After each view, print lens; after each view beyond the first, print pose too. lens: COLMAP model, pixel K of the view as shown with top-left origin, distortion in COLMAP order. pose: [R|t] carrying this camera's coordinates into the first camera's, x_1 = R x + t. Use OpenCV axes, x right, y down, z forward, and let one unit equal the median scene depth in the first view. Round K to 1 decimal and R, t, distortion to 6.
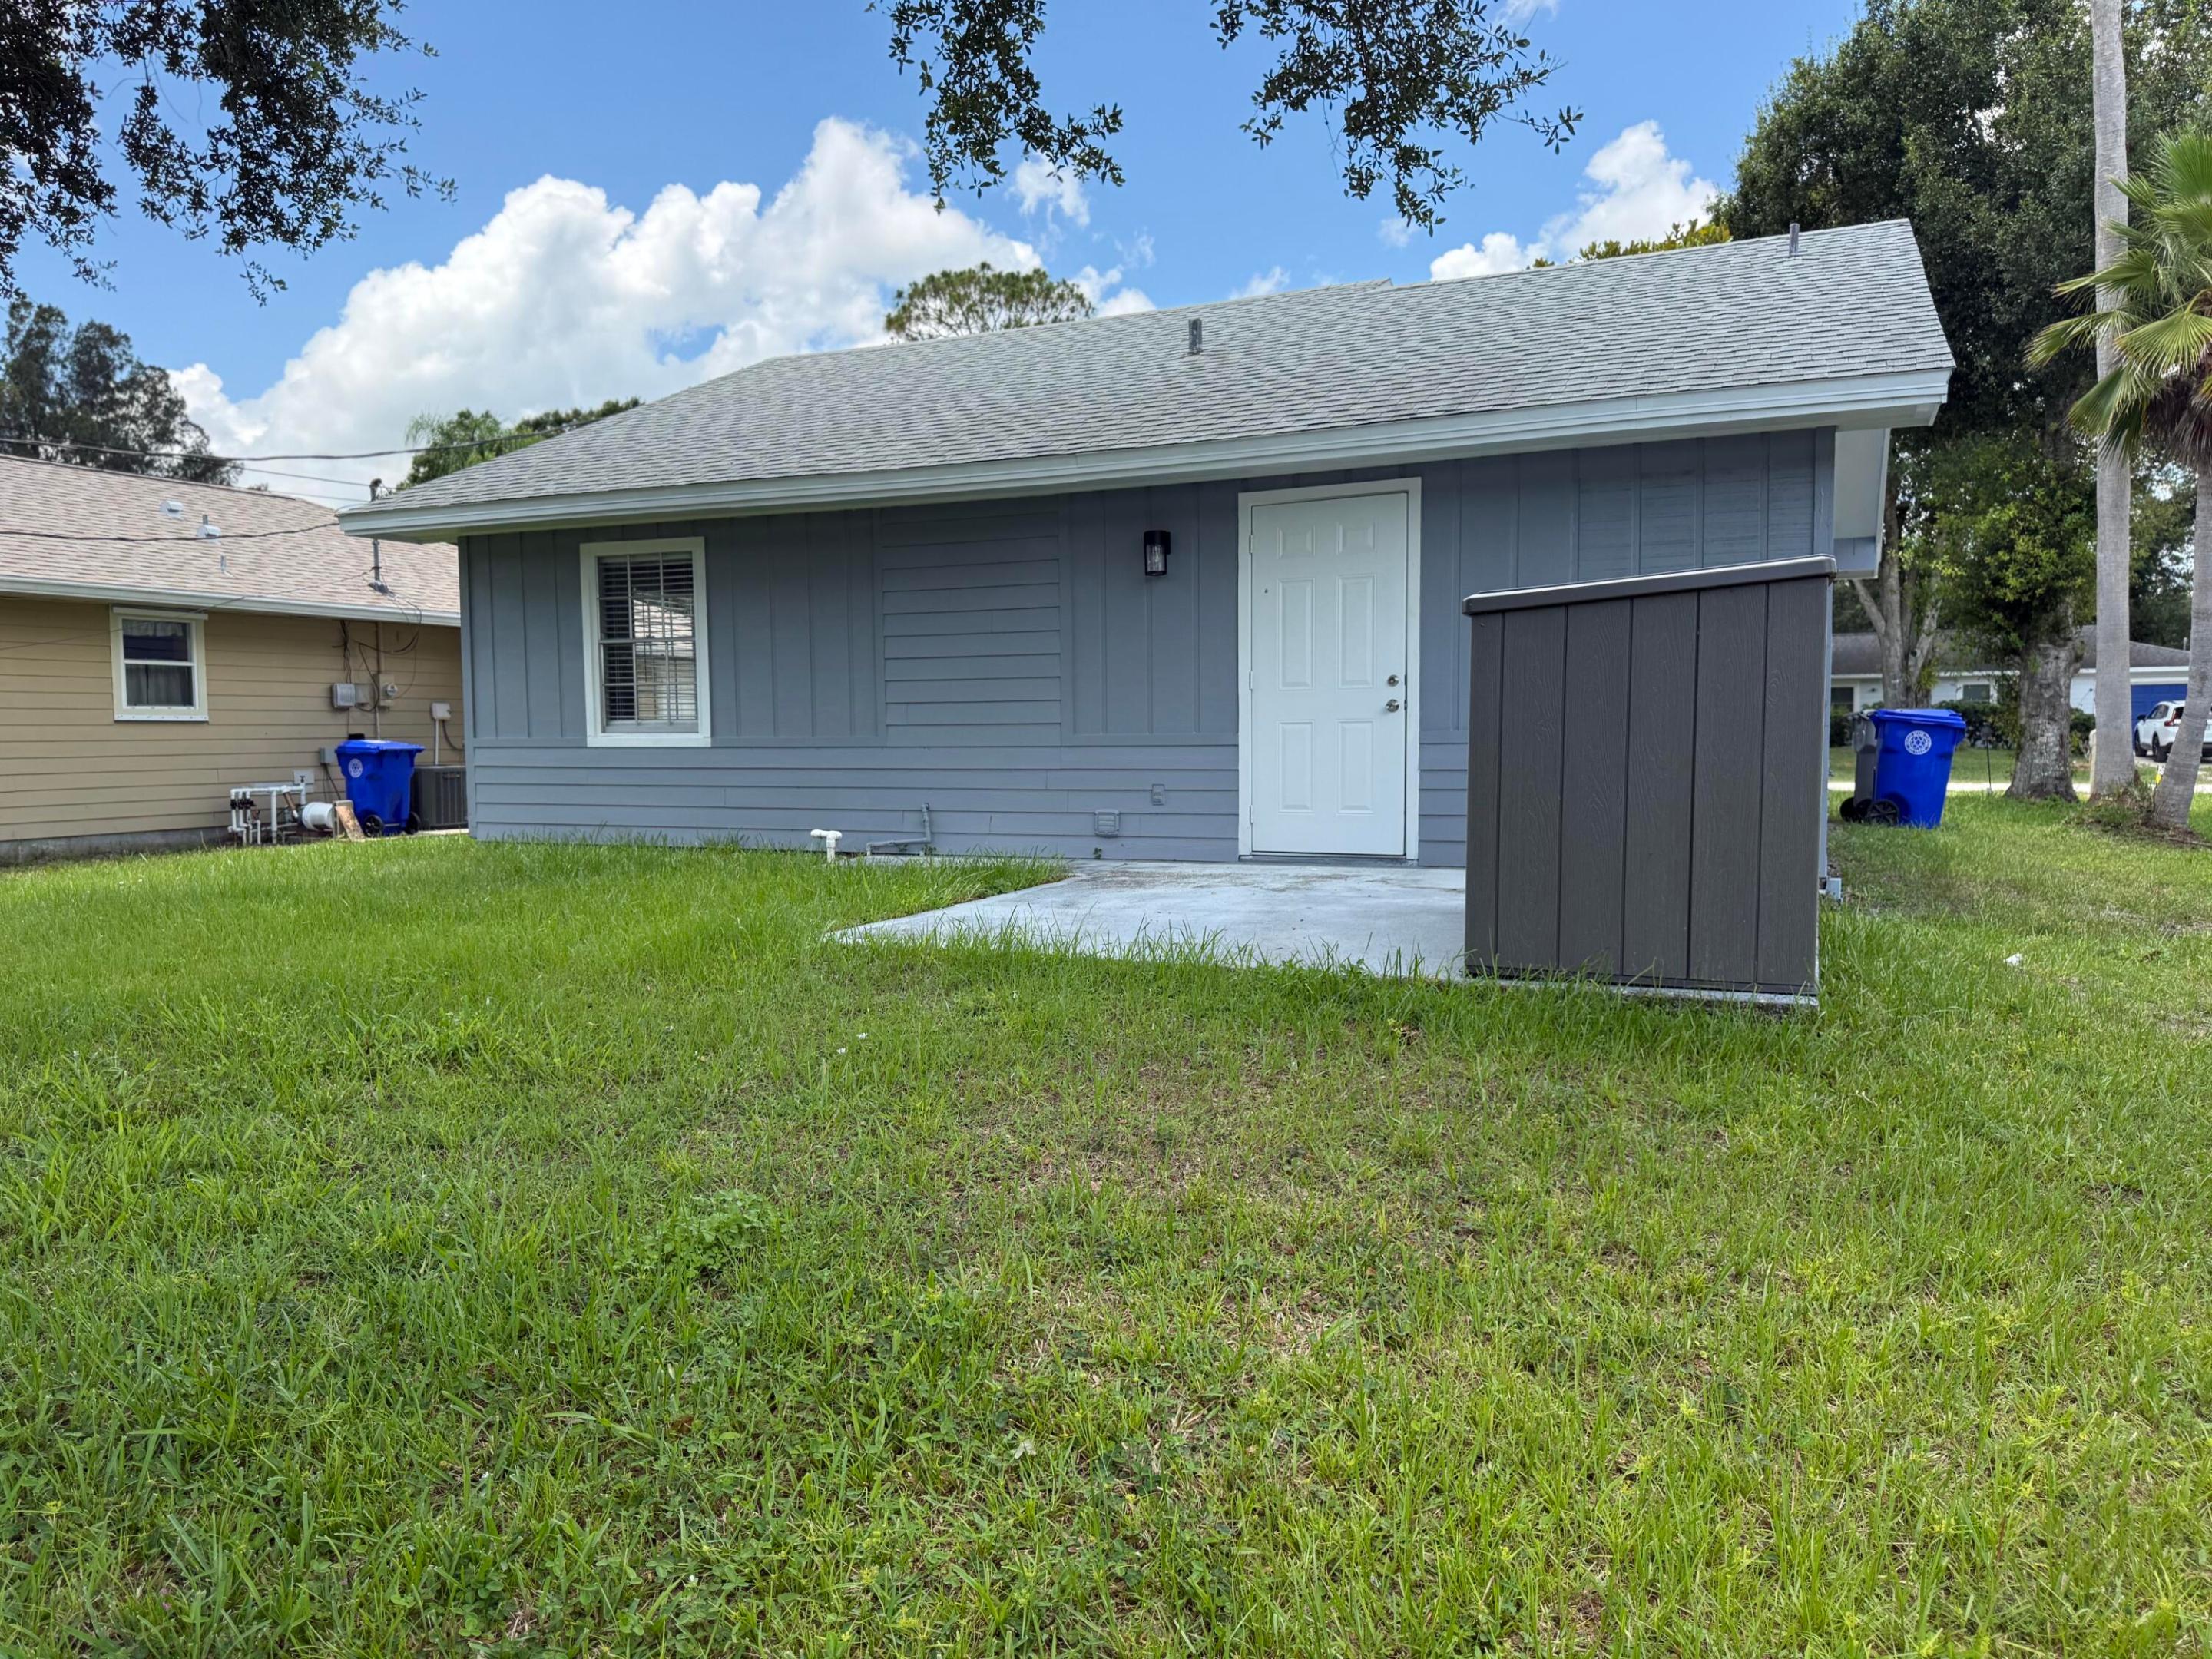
lens RADIAL K [[1572.1, 0, 1111.9], [0, 1572.1, 843.7], [0, 0, 1]] dist [0.081509, -0.105970]
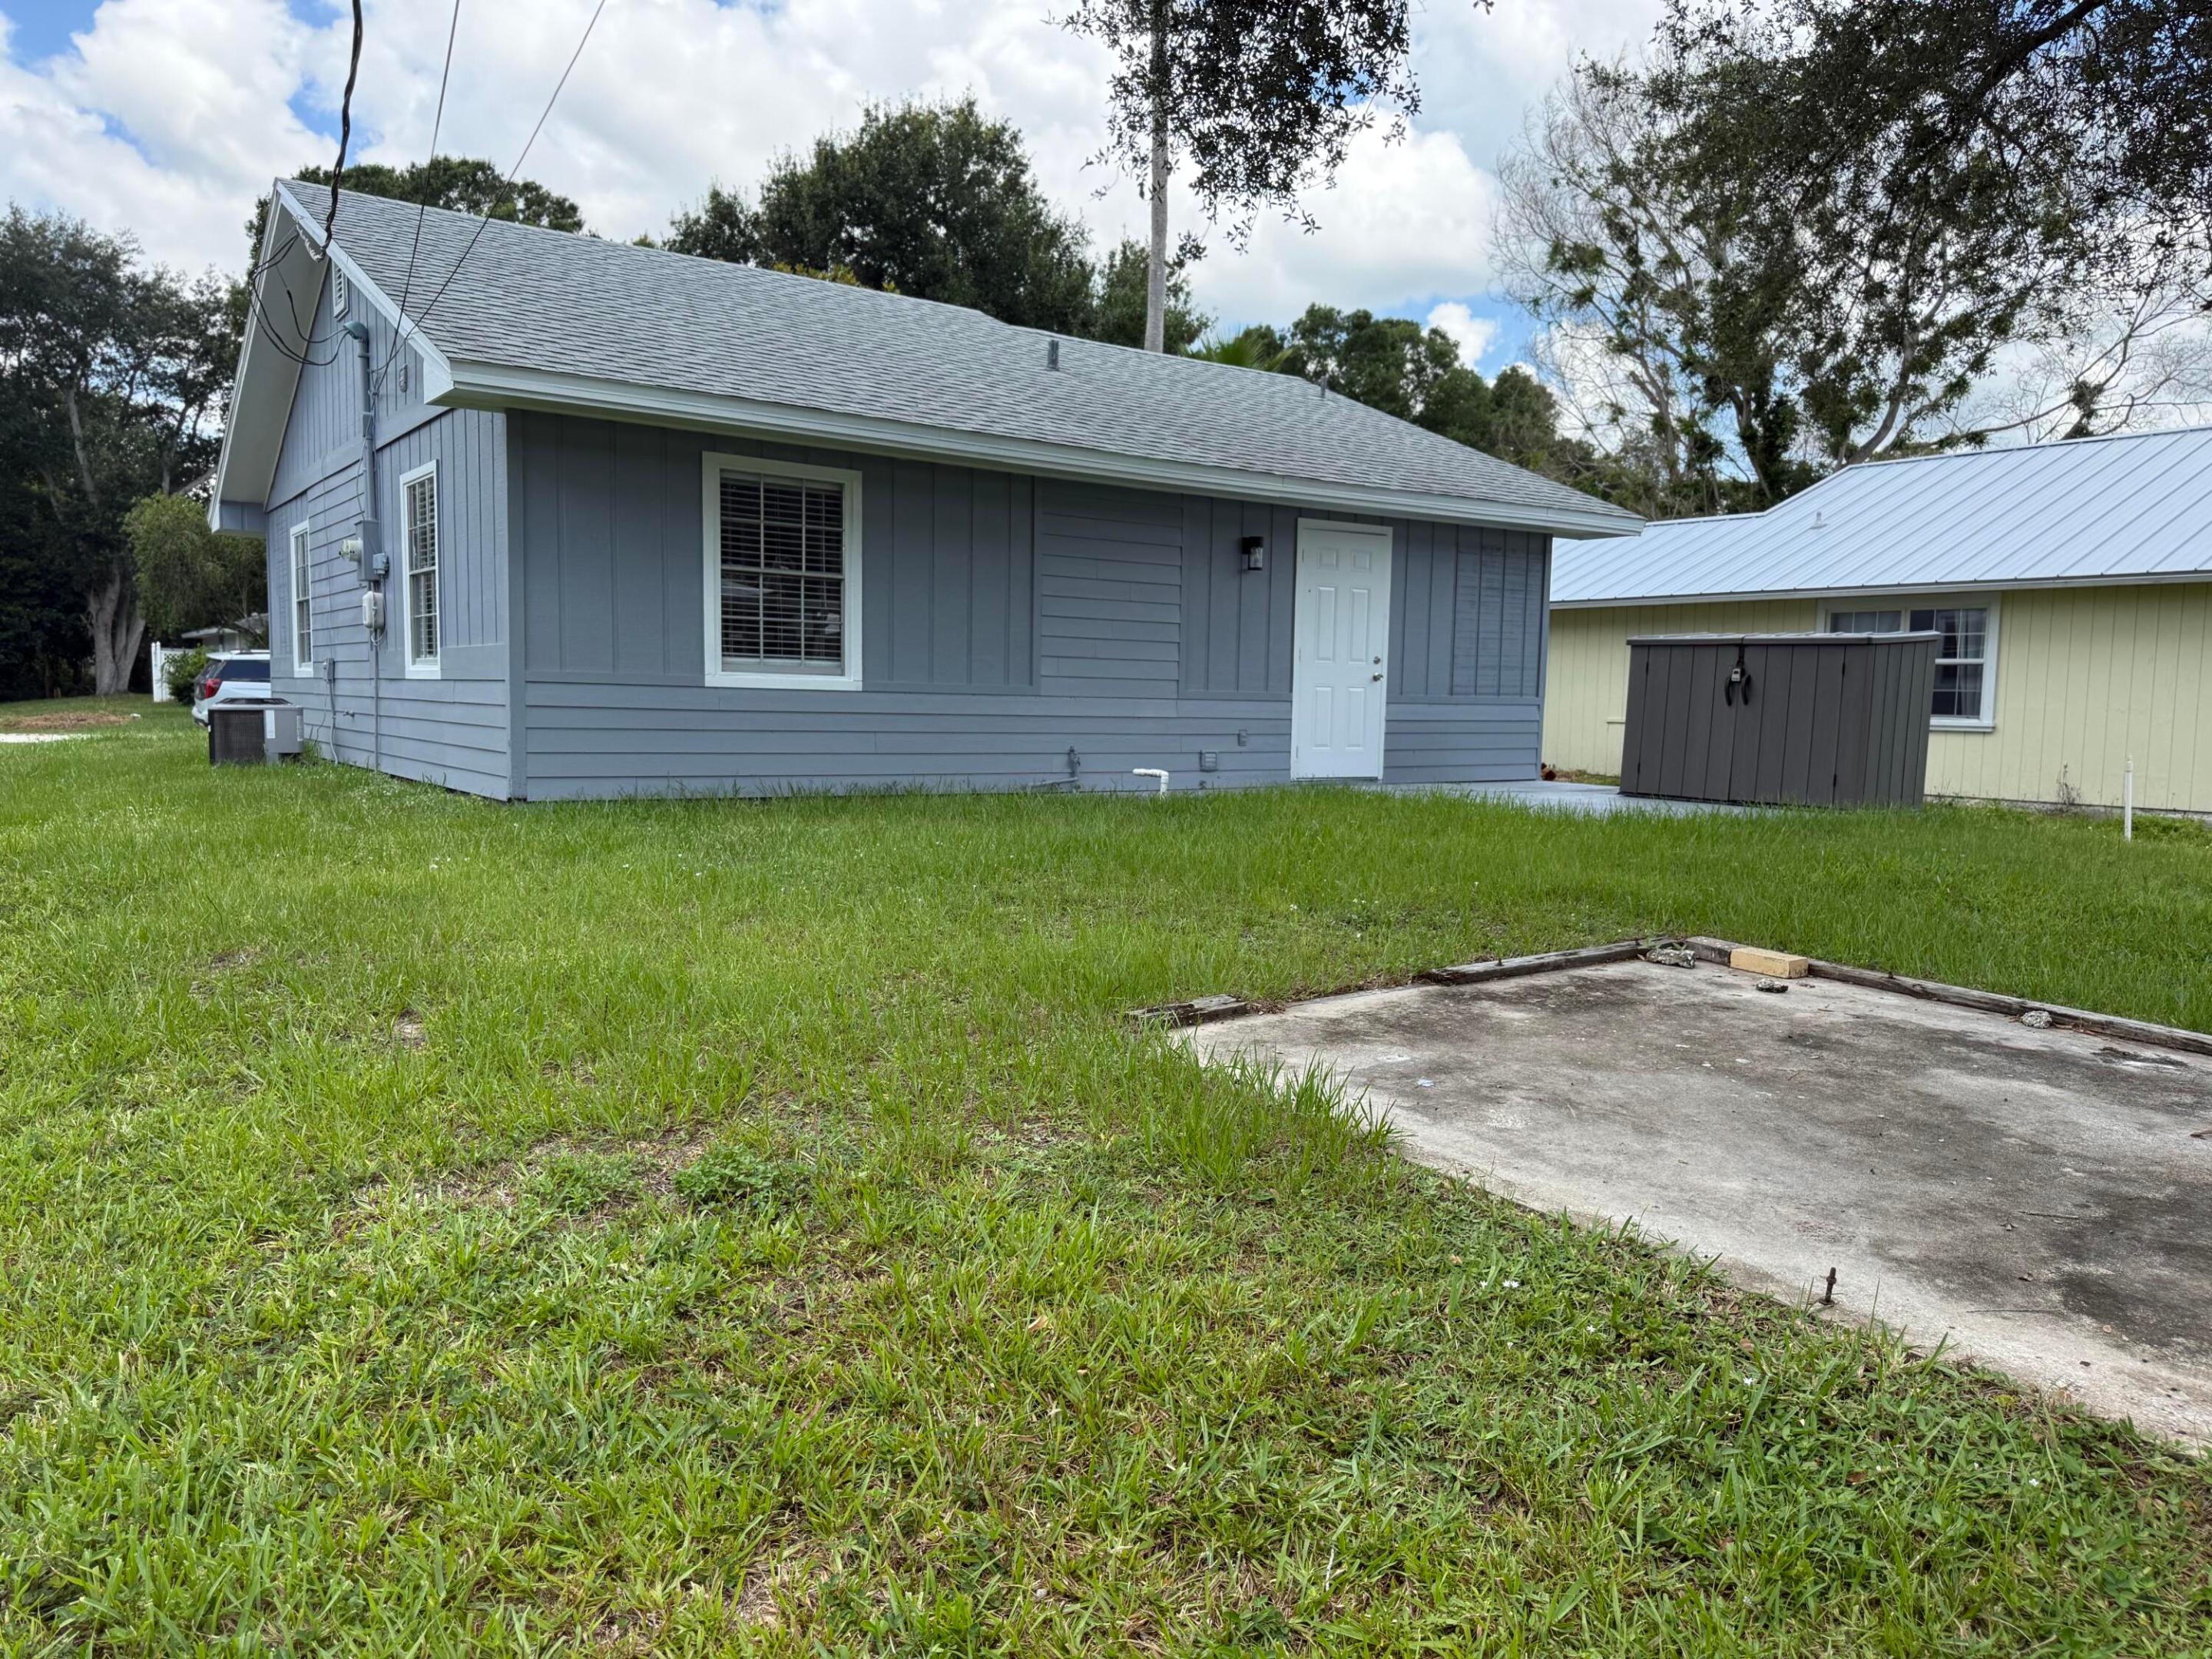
lens RADIAL K [[1572.1, 0, 1111.9], [0, 1572.1, 843.7], [0, 0, 1]] dist [0.081509, -0.105970]
pose [[0.499832, -0.064112, 0.863746, -1.052260], [0.027015, 0.997925, 0.058439, -0.020532], [-0.865701, -0.005876, 0.500527, 0.395349]]
